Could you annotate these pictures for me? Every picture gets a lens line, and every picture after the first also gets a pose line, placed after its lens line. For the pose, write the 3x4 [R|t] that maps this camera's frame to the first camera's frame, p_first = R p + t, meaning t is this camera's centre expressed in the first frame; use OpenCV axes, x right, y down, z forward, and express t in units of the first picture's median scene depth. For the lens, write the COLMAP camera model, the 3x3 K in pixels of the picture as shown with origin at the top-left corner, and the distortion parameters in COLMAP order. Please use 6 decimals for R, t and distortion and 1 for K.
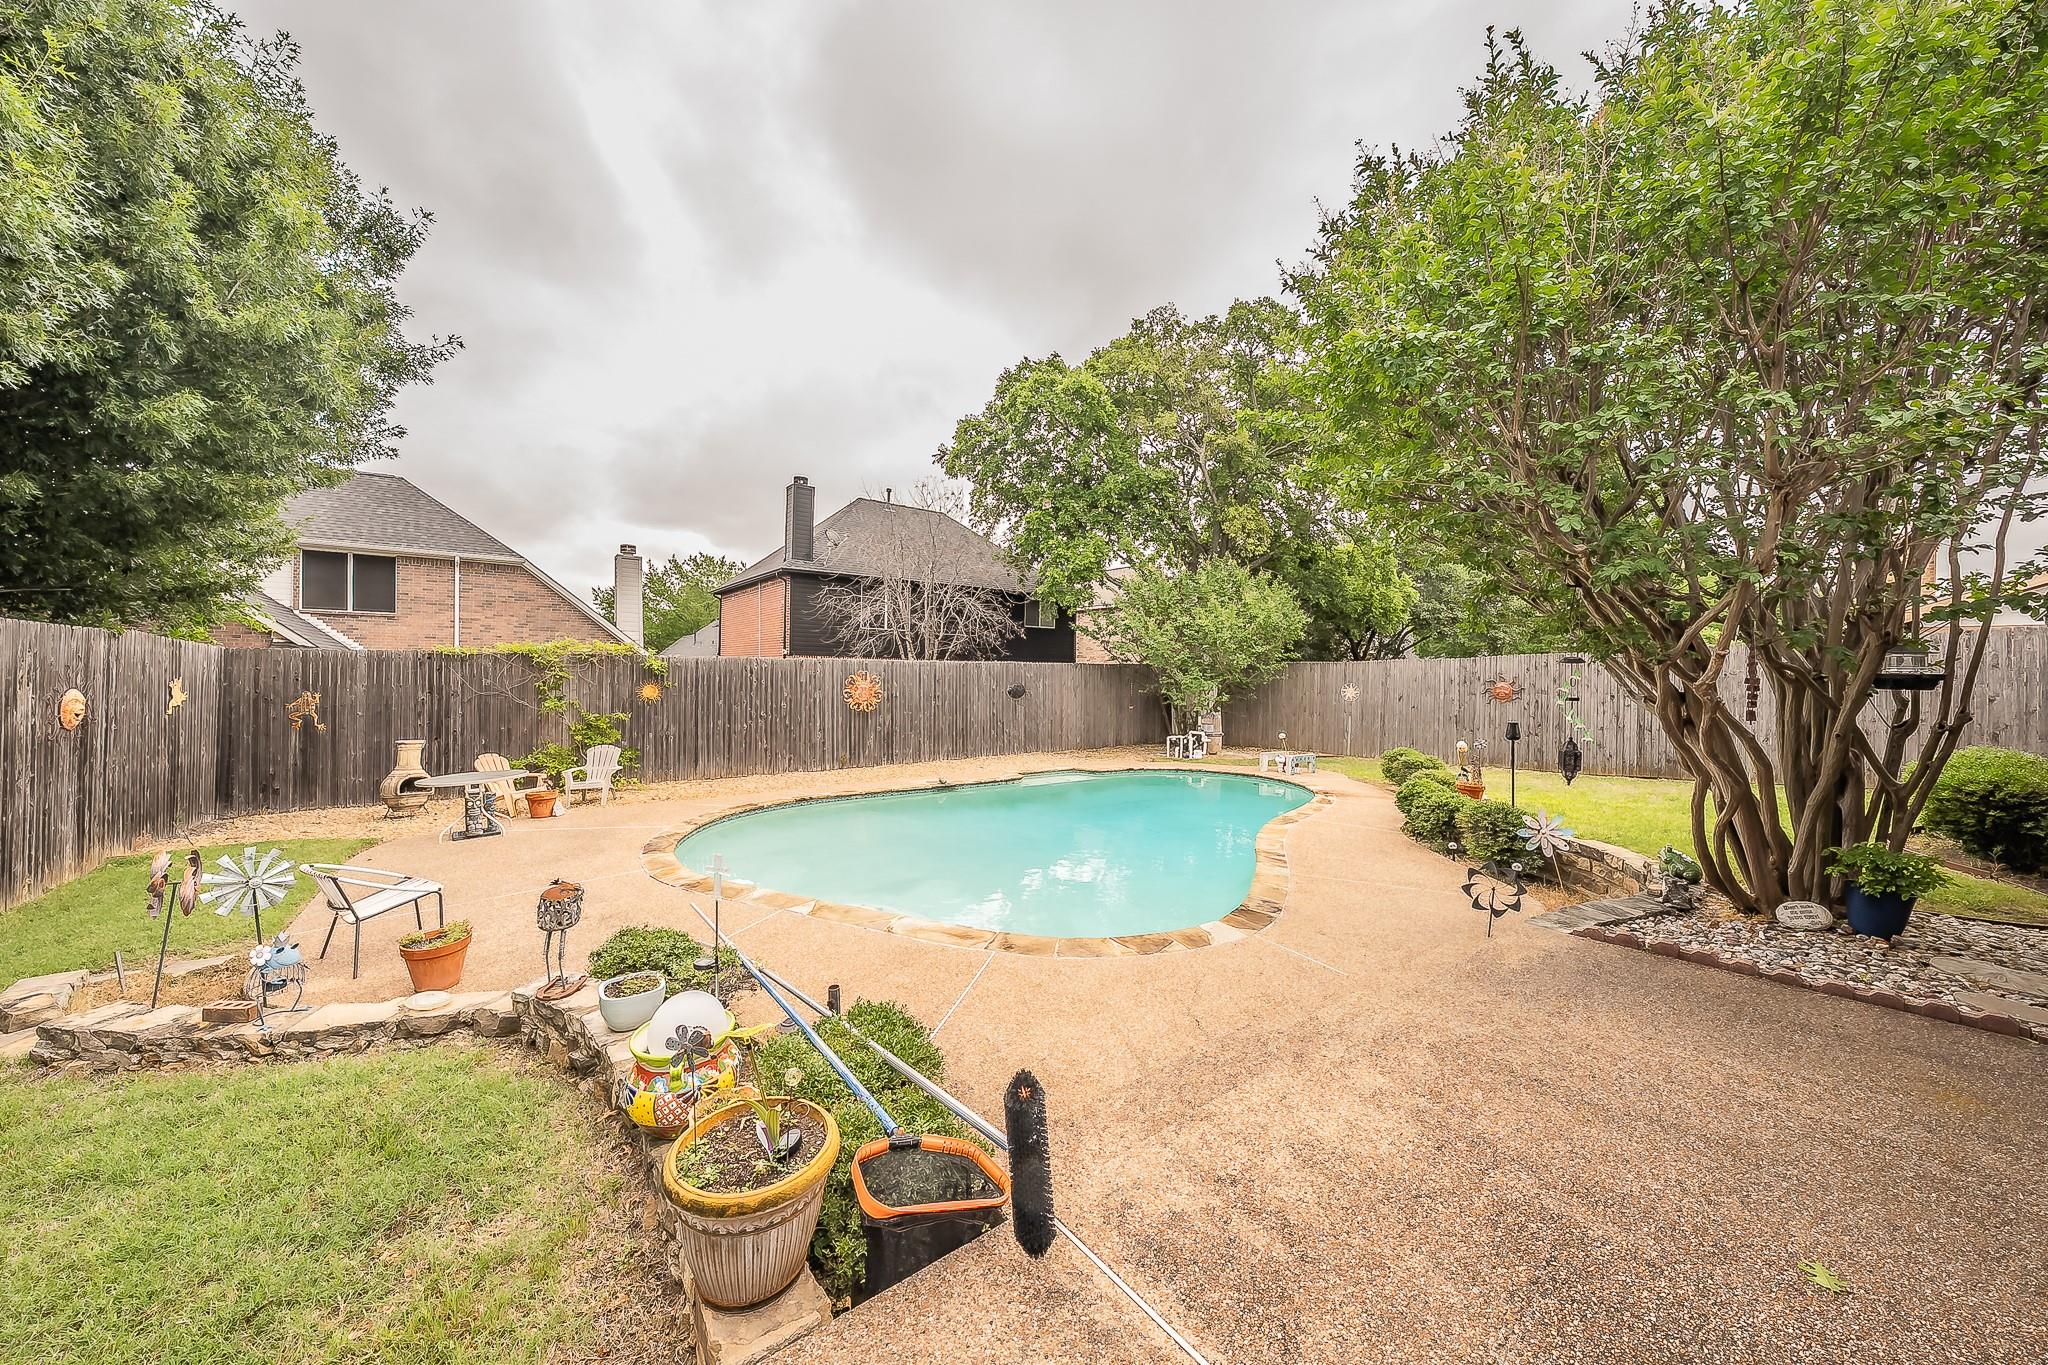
lens RADIAL K [[701.4, 0, 1024.8], [0, 701.4, 677.8], [0, 0, 1]] dist [-0.003329, 0.000708]
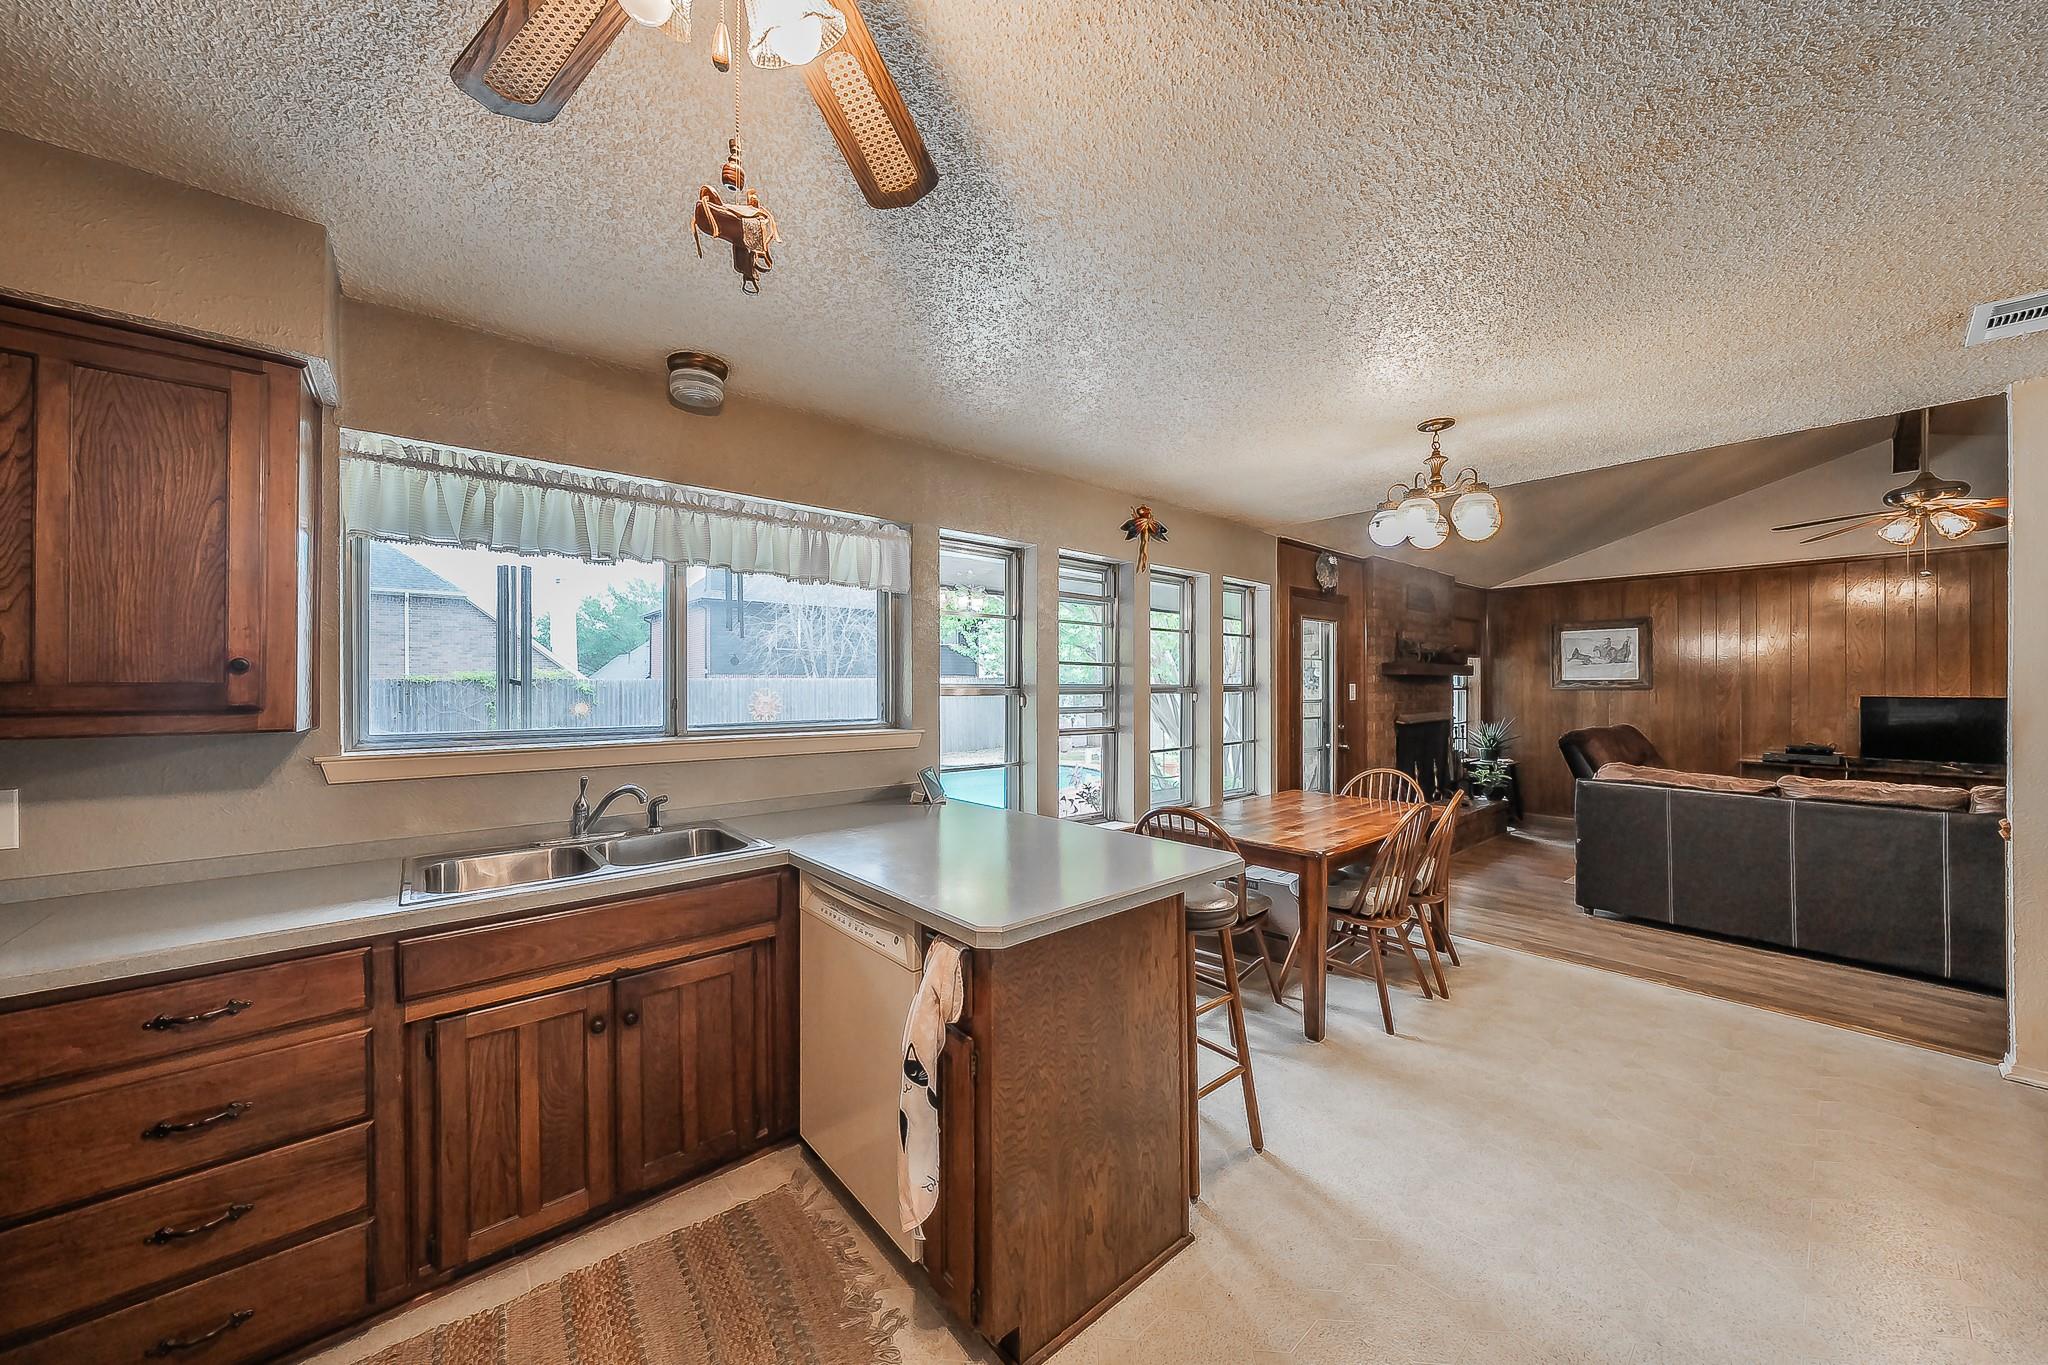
lens RADIAL K [[701.4, 0, 1009.1], [0, 701.4, 679.7], [0, 0, 1]] dist [-0.003329, 0.000708]
pose [[0.998603, -0.016011, 0.050359, 0.113424], [0.016626, 0.999792, -0.011813, -0.002878], [-0.050160, 0.012634, 0.998661, -0.196812]]
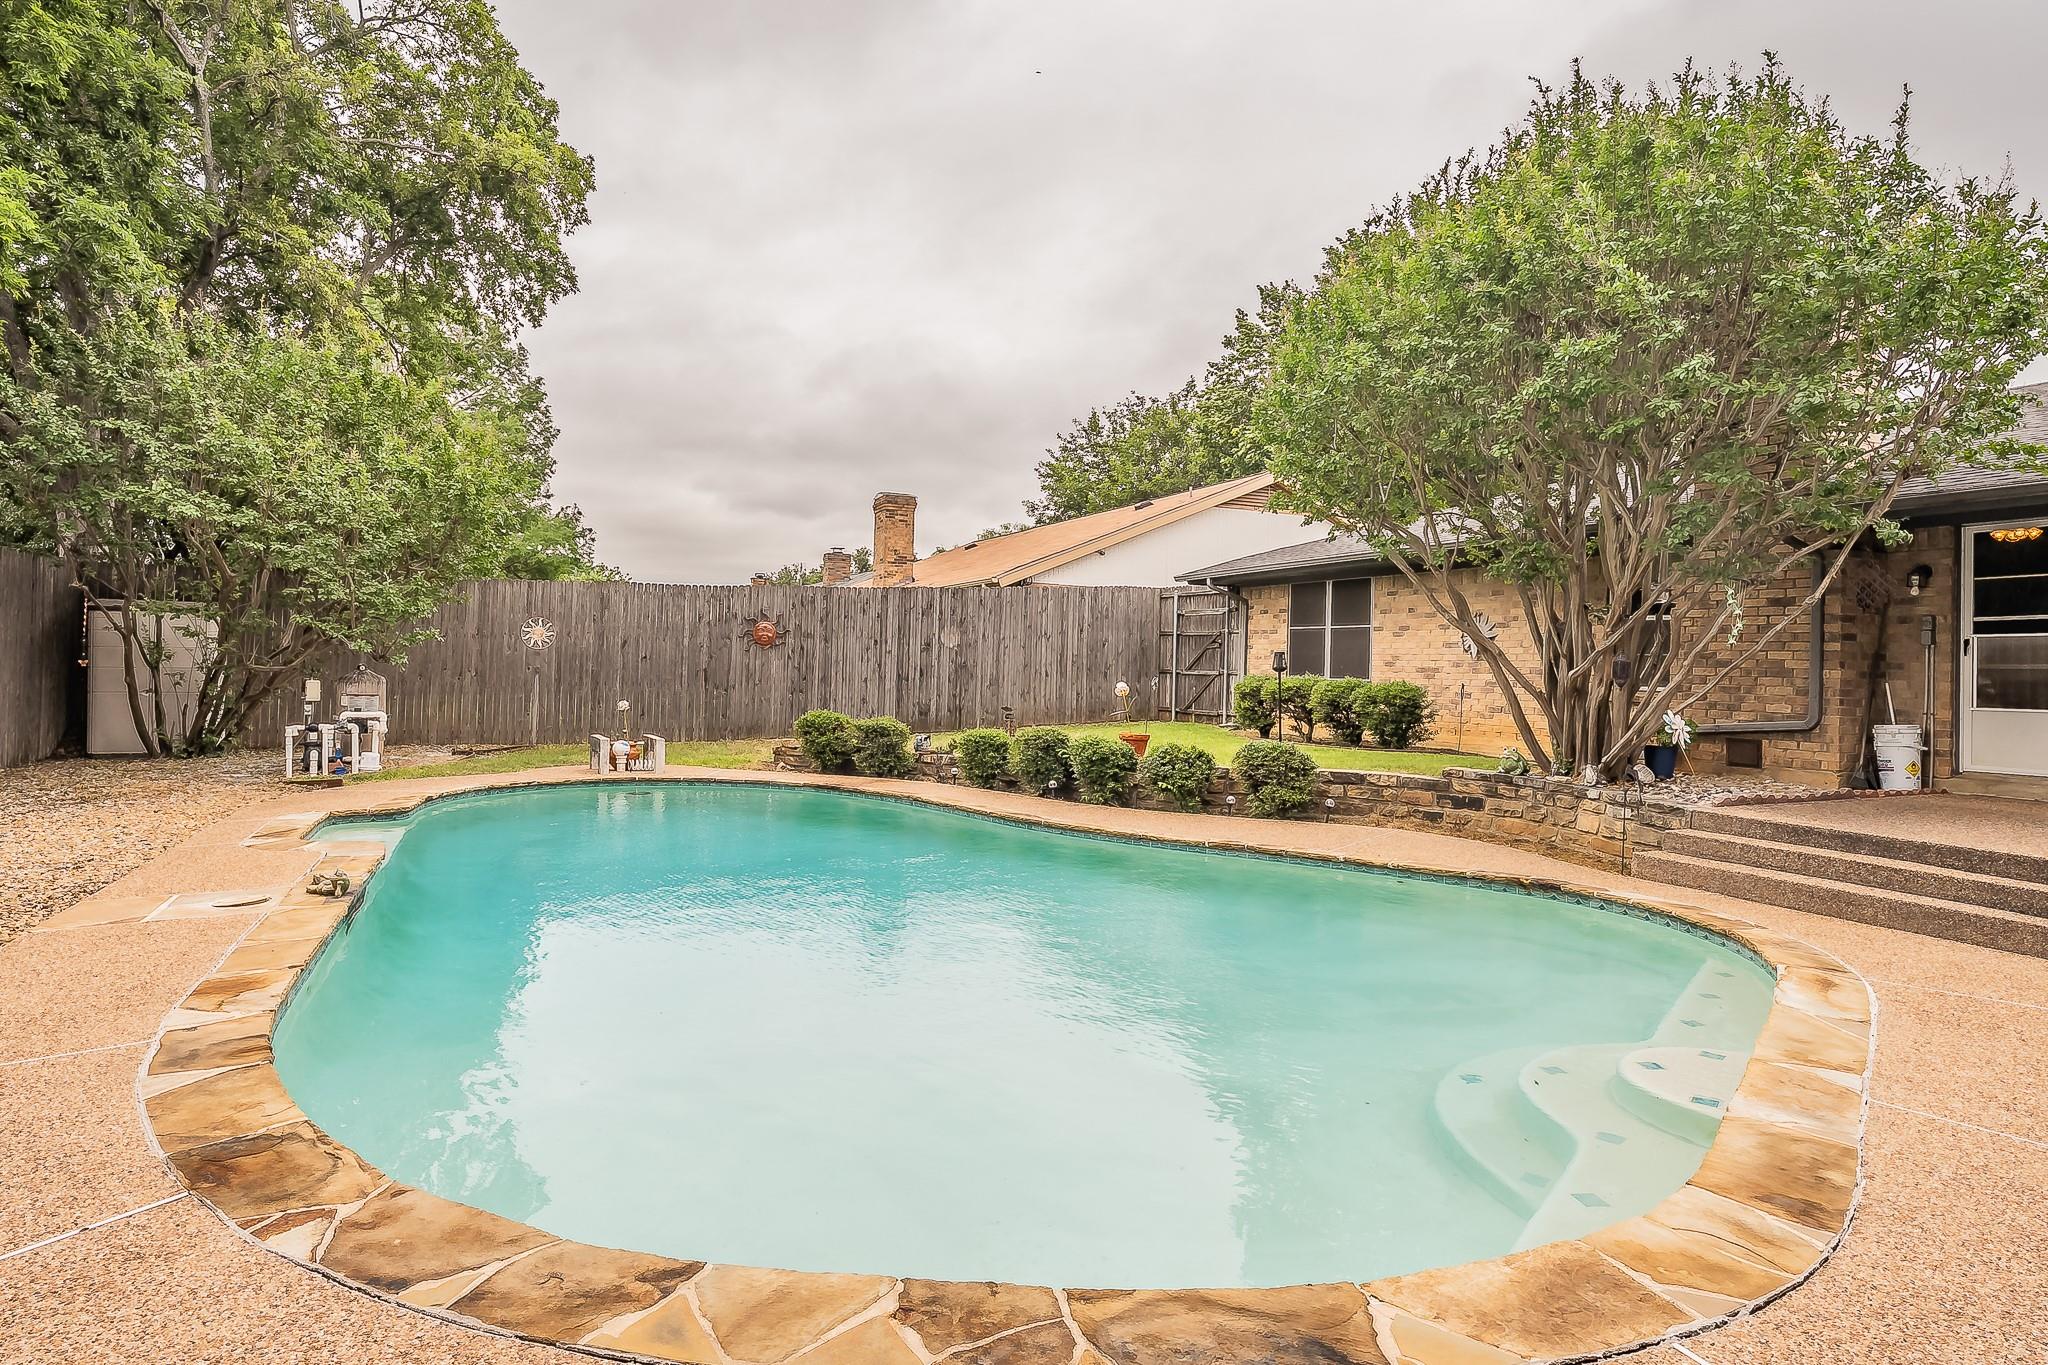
lens RADIAL K [[1136.2, 0, 950.7], [0, 1136.2, 630.0], [0, 0, 1]] dist [0.001953, 0.001603]
pose [[0.251992, 0.027018, 0.967352, -0.342058], [-0.018512, 0.999562, -0.023095, 0.031977], [-0.967552, -0.012088, 0.252382, 0.424619]]
